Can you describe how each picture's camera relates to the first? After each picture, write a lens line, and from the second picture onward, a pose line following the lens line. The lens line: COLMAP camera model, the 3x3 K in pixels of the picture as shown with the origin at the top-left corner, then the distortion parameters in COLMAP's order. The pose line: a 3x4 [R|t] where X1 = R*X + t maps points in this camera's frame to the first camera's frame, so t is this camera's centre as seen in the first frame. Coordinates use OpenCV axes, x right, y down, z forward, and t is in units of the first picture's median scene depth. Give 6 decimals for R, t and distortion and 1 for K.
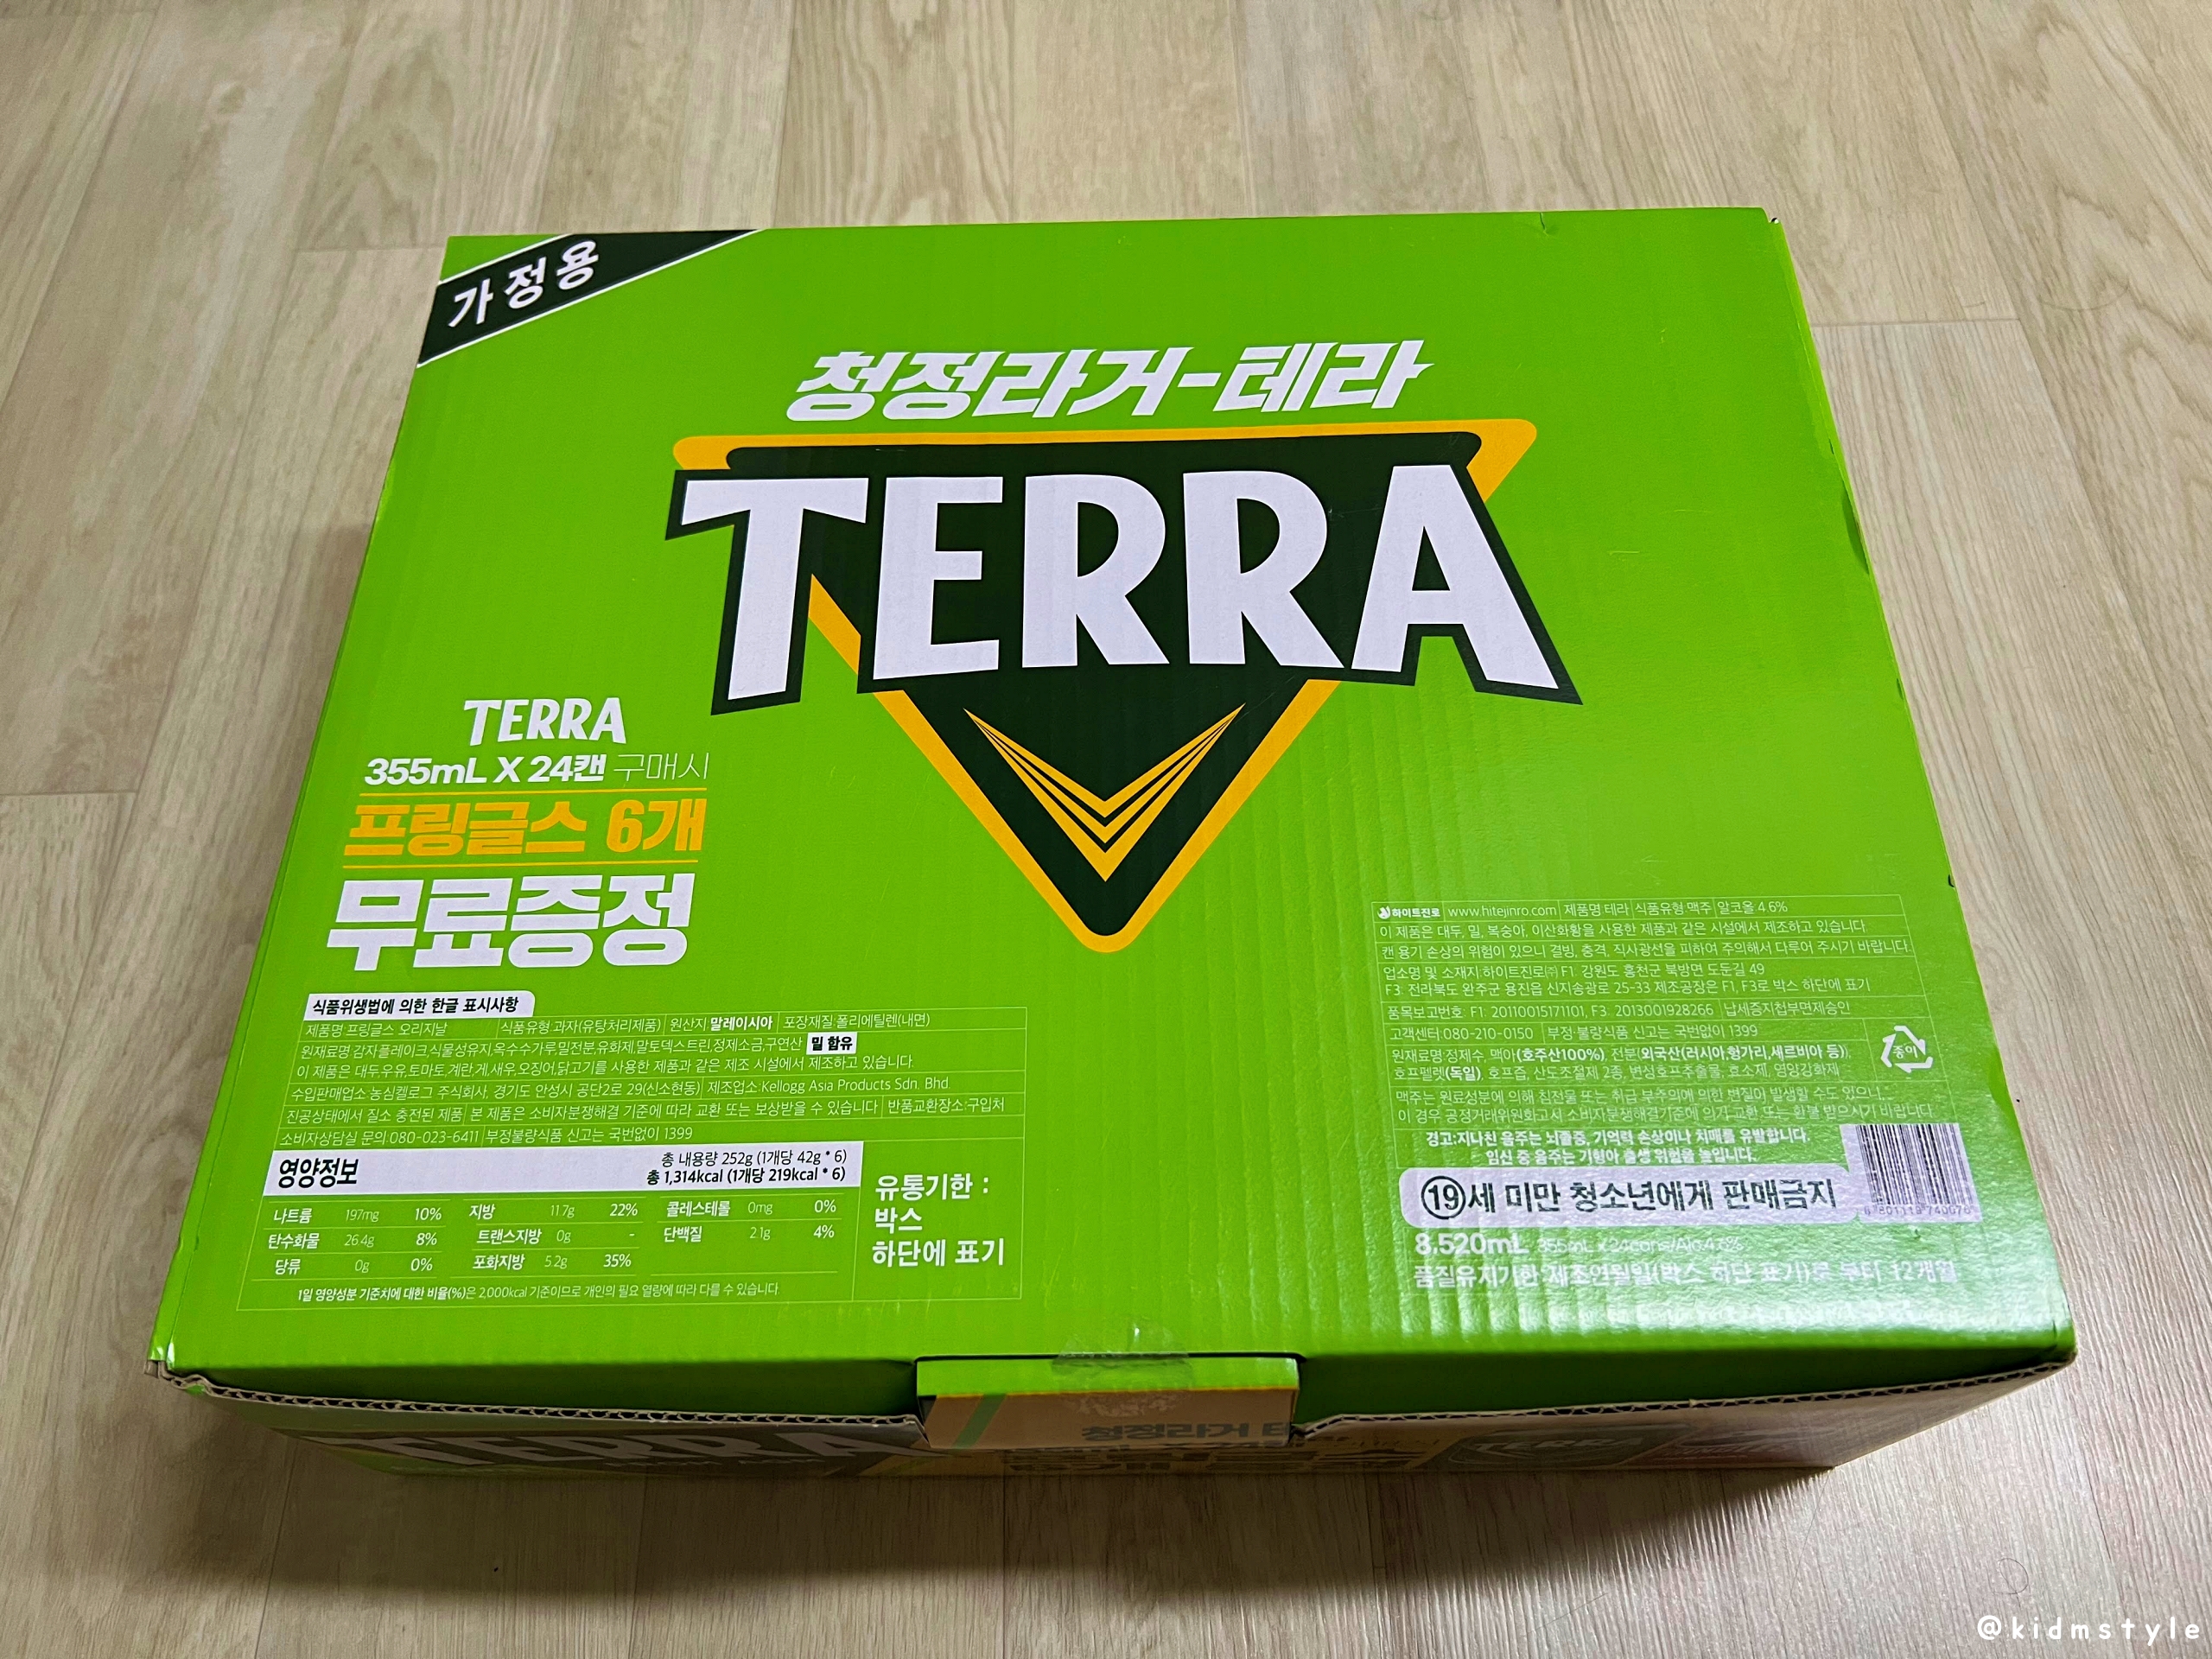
lens RADIAL K [[1678.9, 0, 1124.4], [0, 1678.9, 807.6], [0, 0, 1]] dist [0.046670, -0.111271]
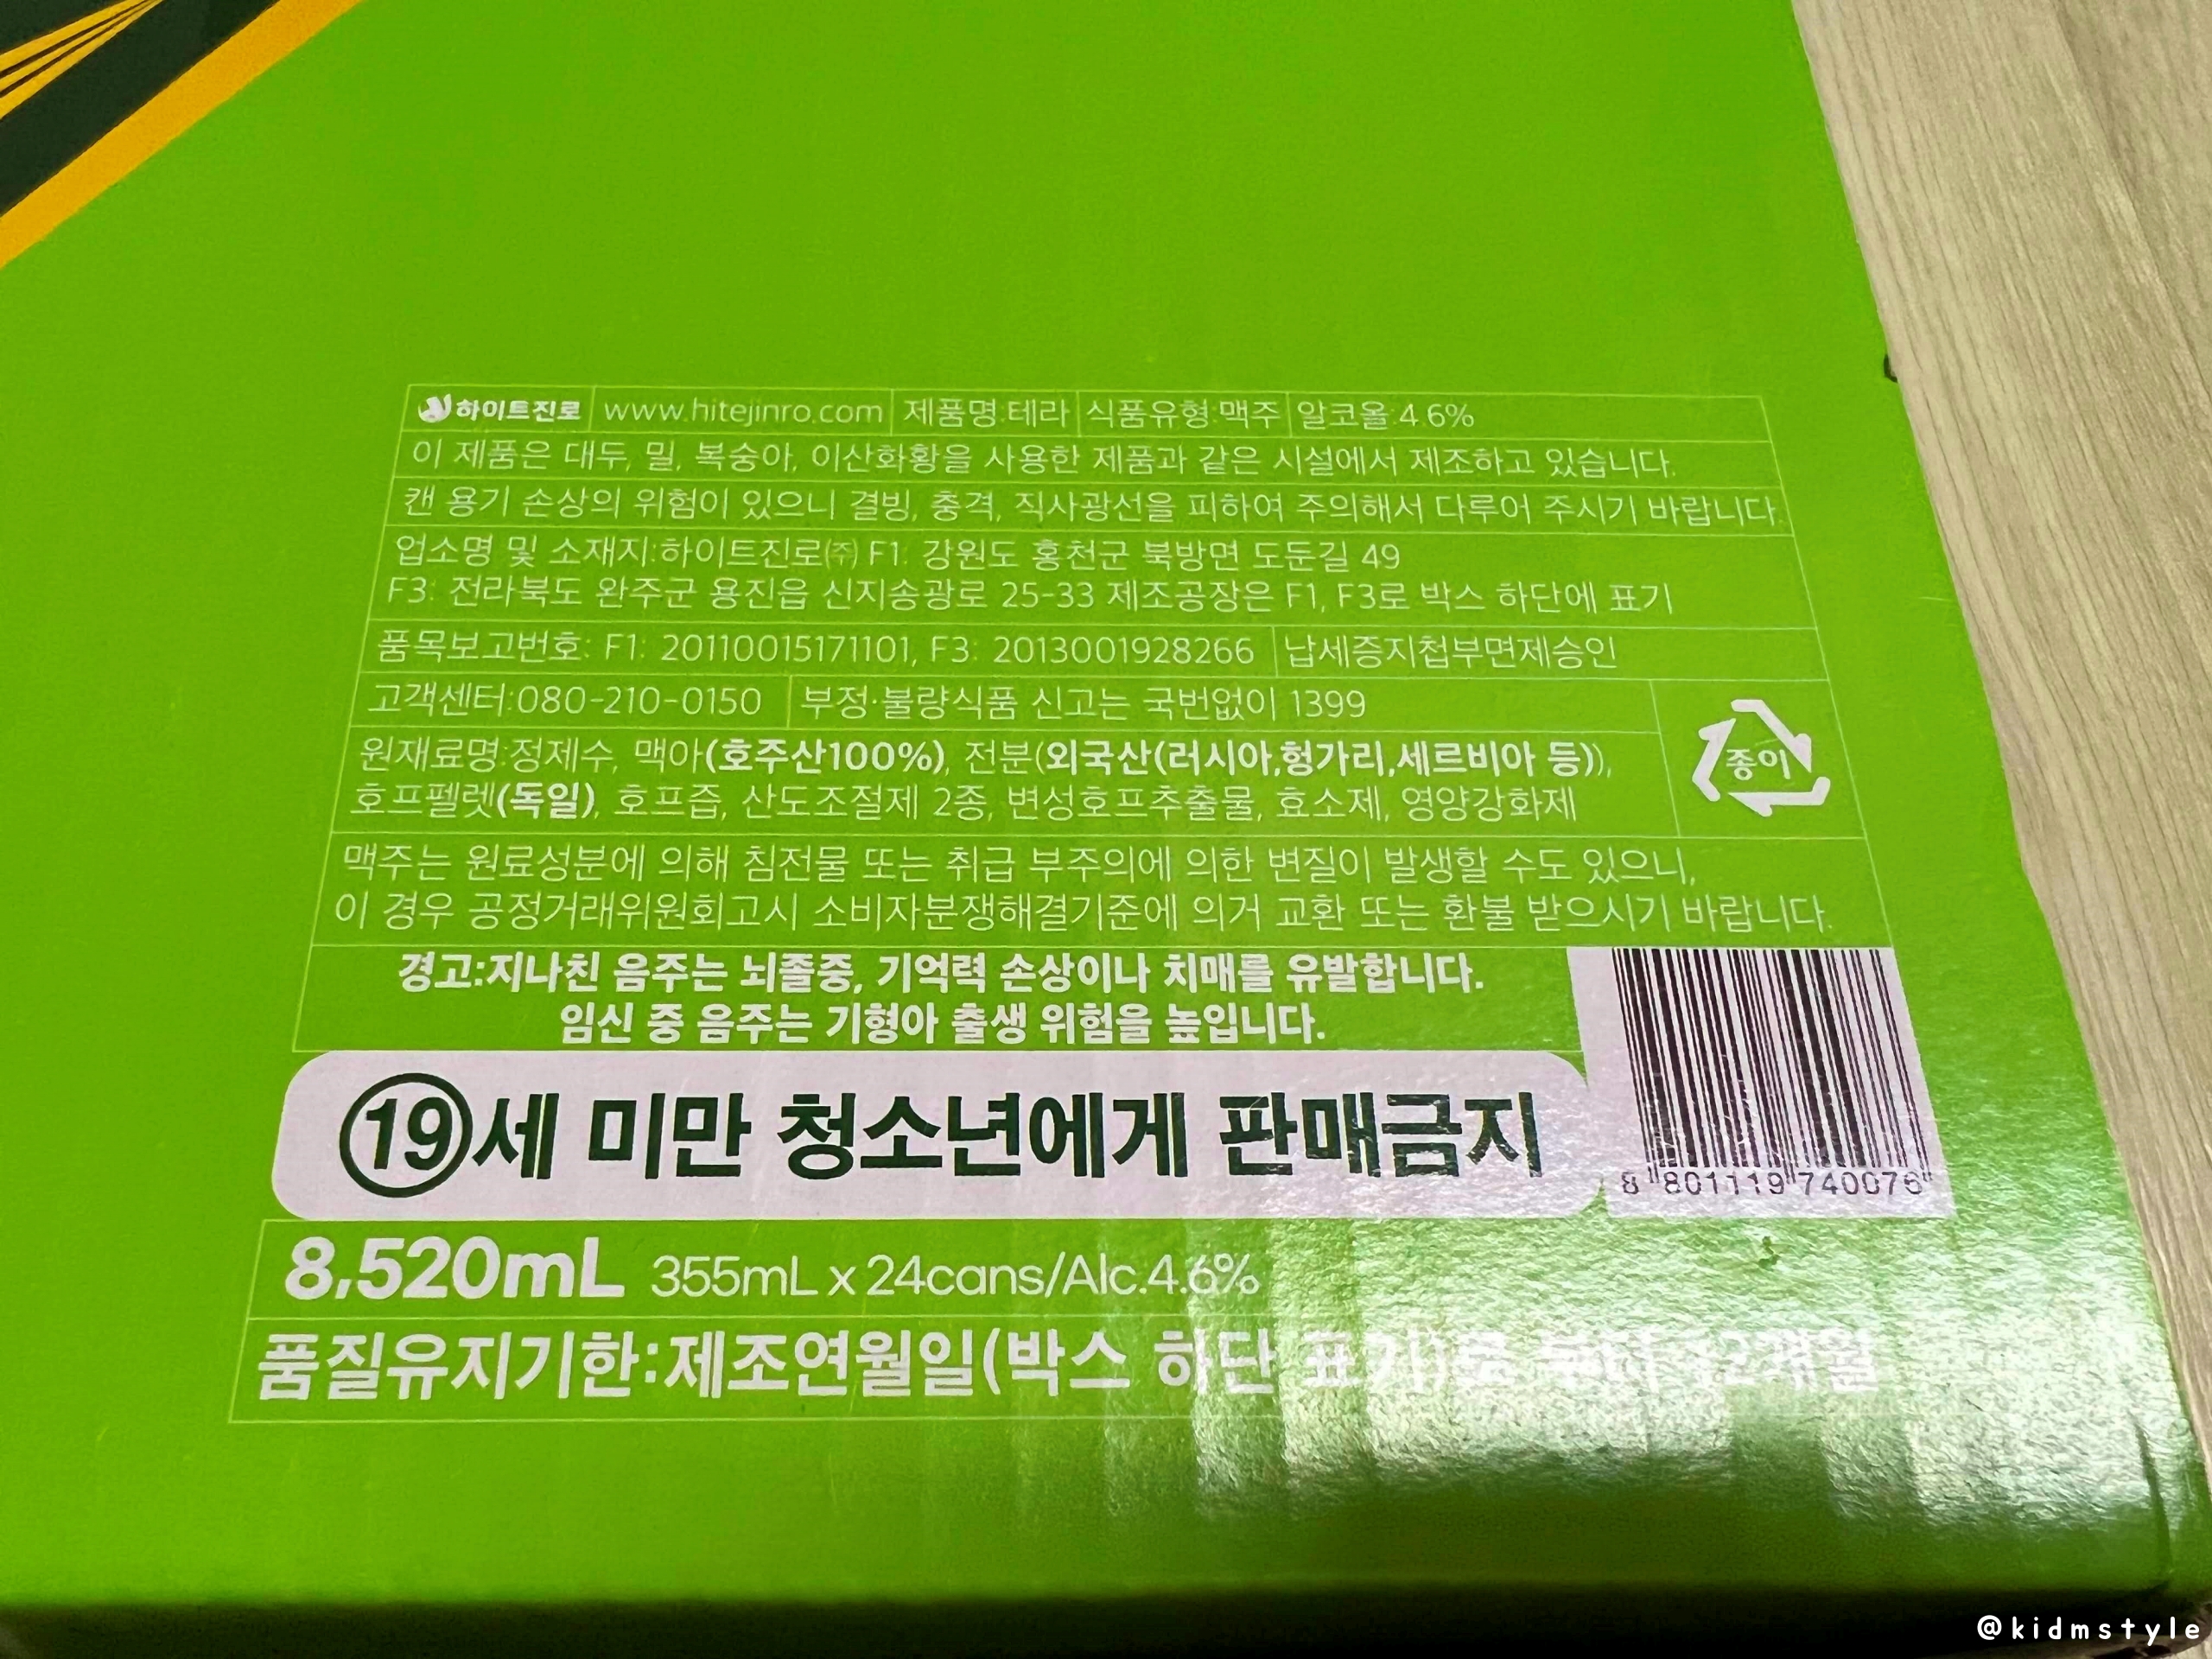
lens RADIAL K [[1669.6, 0, 1027.3], [0, 1669.6, 950.9], [0, 0, 1]] dist [-0.002117, -0.007577]
pose [[0.999046, 0.016287, 0.040520, 0.292494], [-0.019633, 0.996305, 0.083612, 0.159896], [-0.039008, -0.084328, 0.995674, 0.646024]]
